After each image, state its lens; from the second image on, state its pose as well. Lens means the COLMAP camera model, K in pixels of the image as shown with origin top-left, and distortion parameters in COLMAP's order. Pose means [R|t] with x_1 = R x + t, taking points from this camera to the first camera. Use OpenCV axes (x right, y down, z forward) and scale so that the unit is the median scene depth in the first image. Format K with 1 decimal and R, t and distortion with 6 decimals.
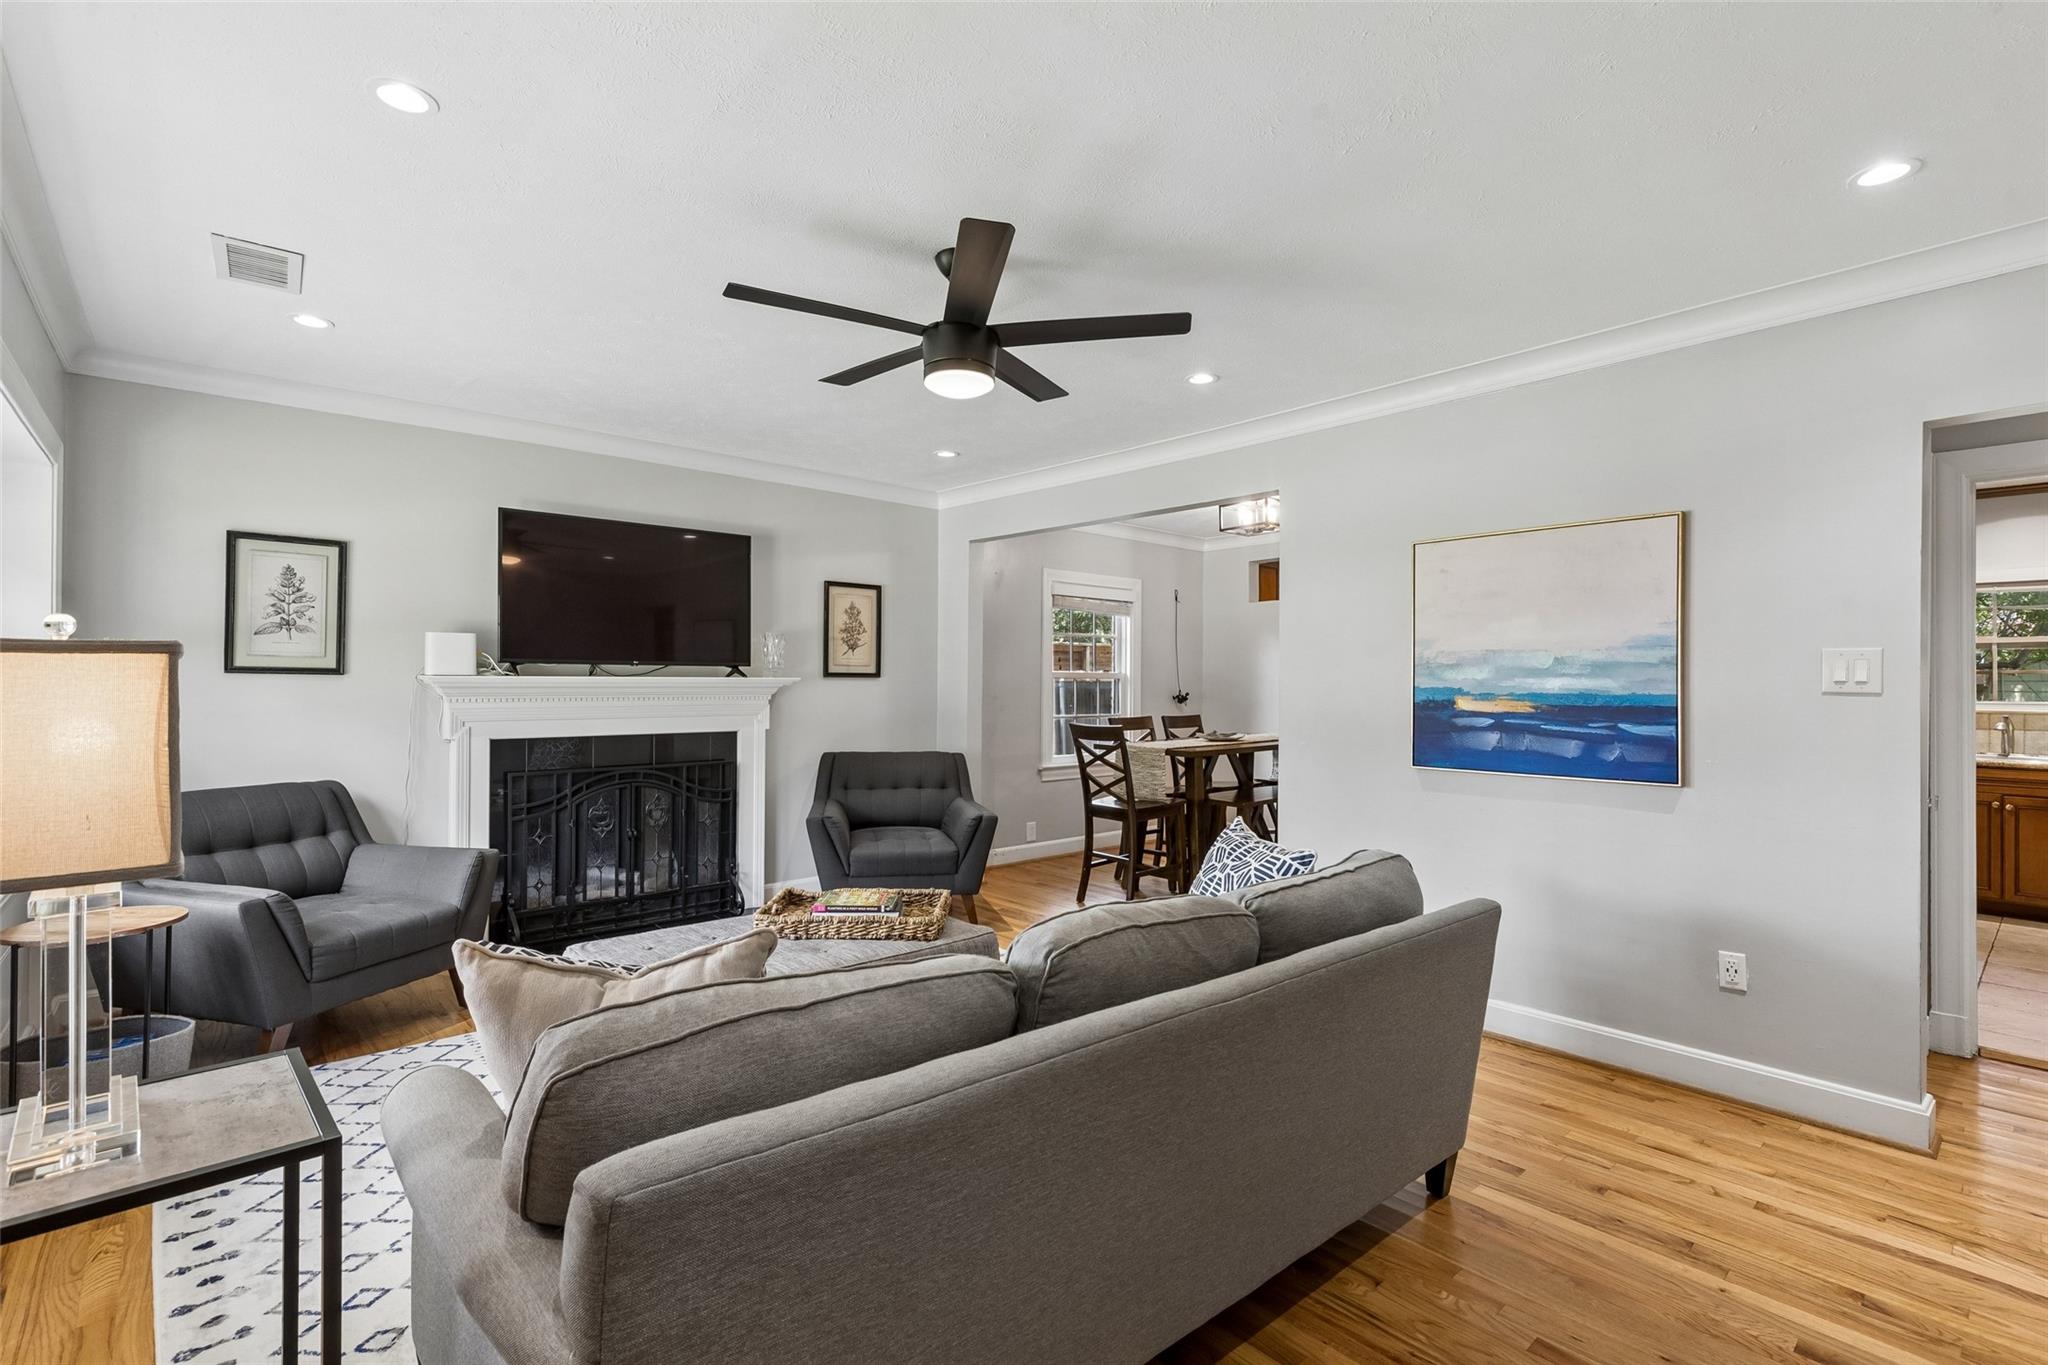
lens RADIAL K [[926.5, 0, 1019.1], [0, 926.5, 682.3], [0, 0, 1]] dist [0.009007, 0.000048]
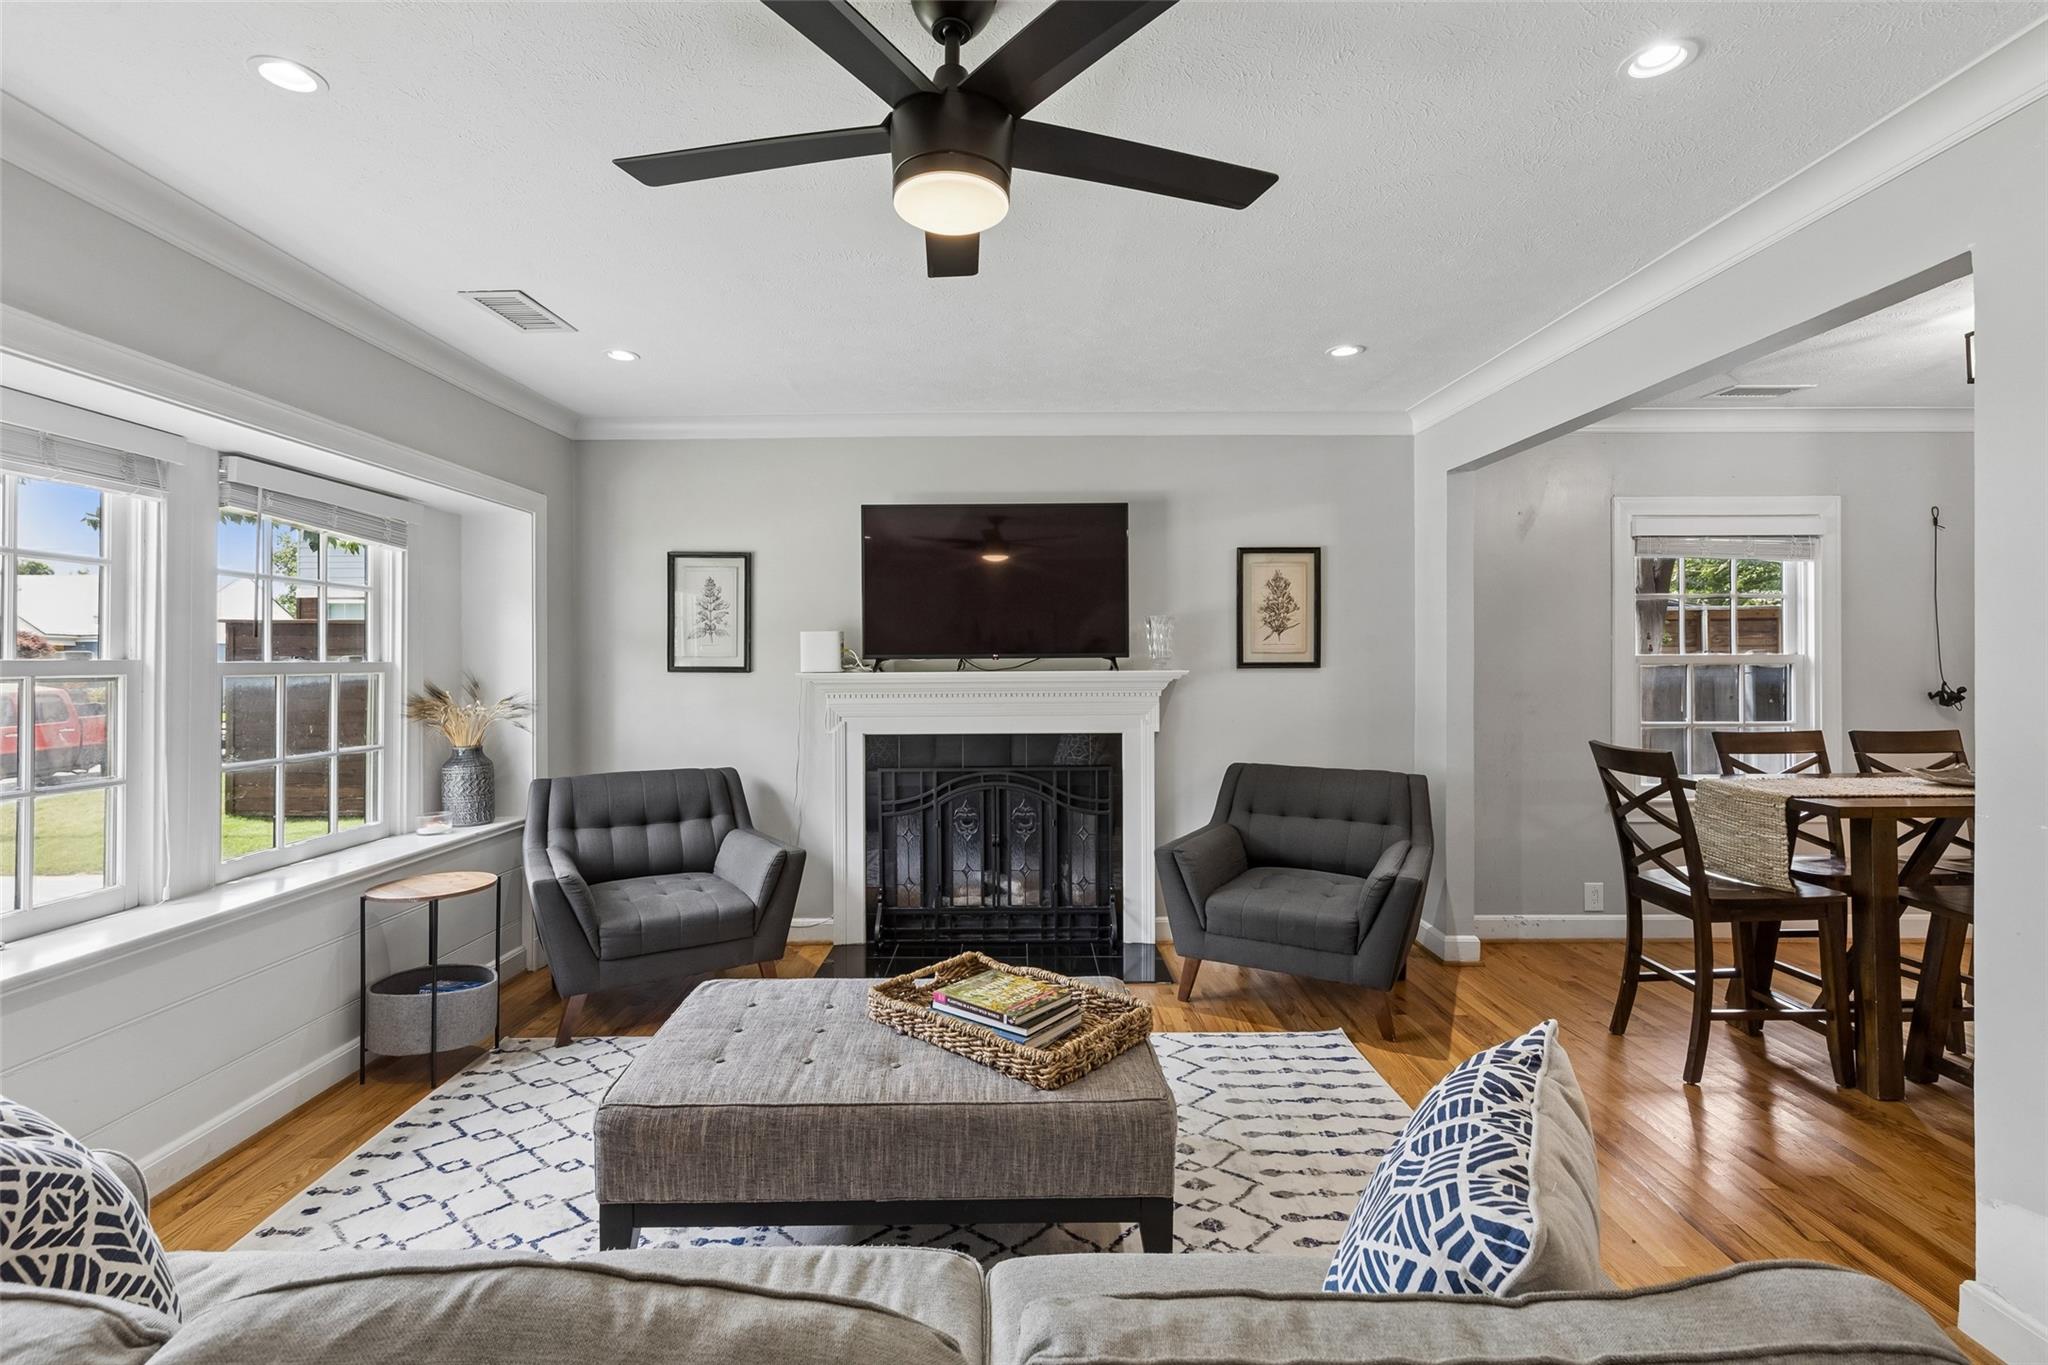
lens RADIAL K [[926.5, 0, 1015.0], [0, 926.5, 664.3], [0, 0, 1]] dist [0.009007, 0.000048]
pose [[0.749105, -0.007298, -0.662411, 0.192121], [0.008853, 0.999960, -0.001005, -0.010852], [0.662392, -0.005112, 0.749140, 0.298694]]
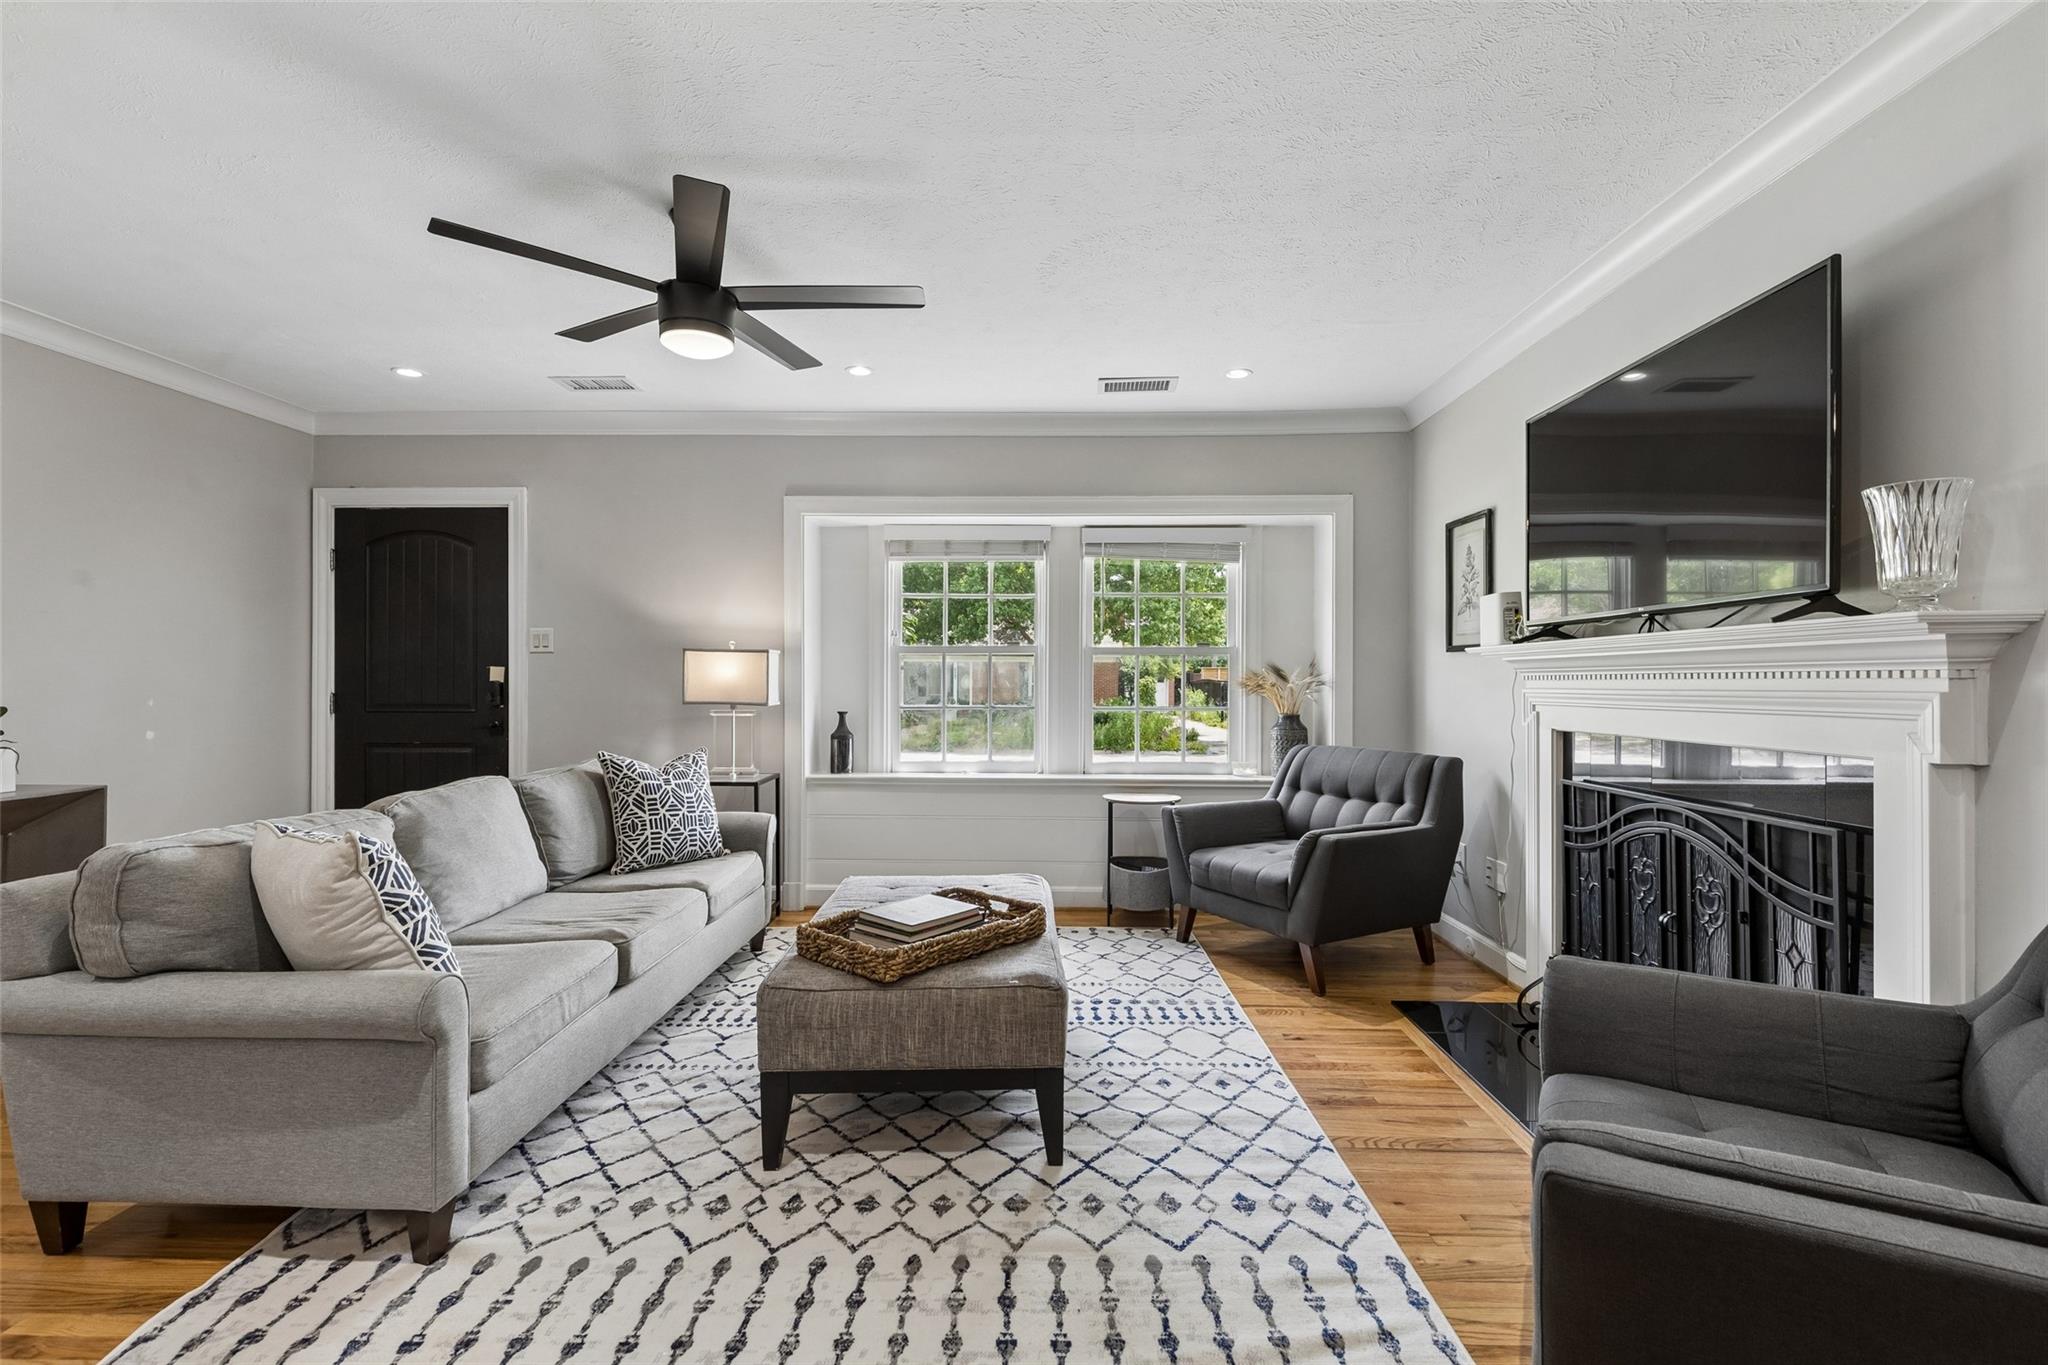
lens RADIAL K [[926.5, 0, 1019.2], [0, 926.5, 680.7], [0, 0, 1]] dist [0.009007, 0.000048]
pose [[-0.683107, -0.010327, -0.730245, 0.224814], [-0.008416, 0.999945, -0.006269, 0.025444], [0.730270, 0.001863, -0.683156, 1.014375]]
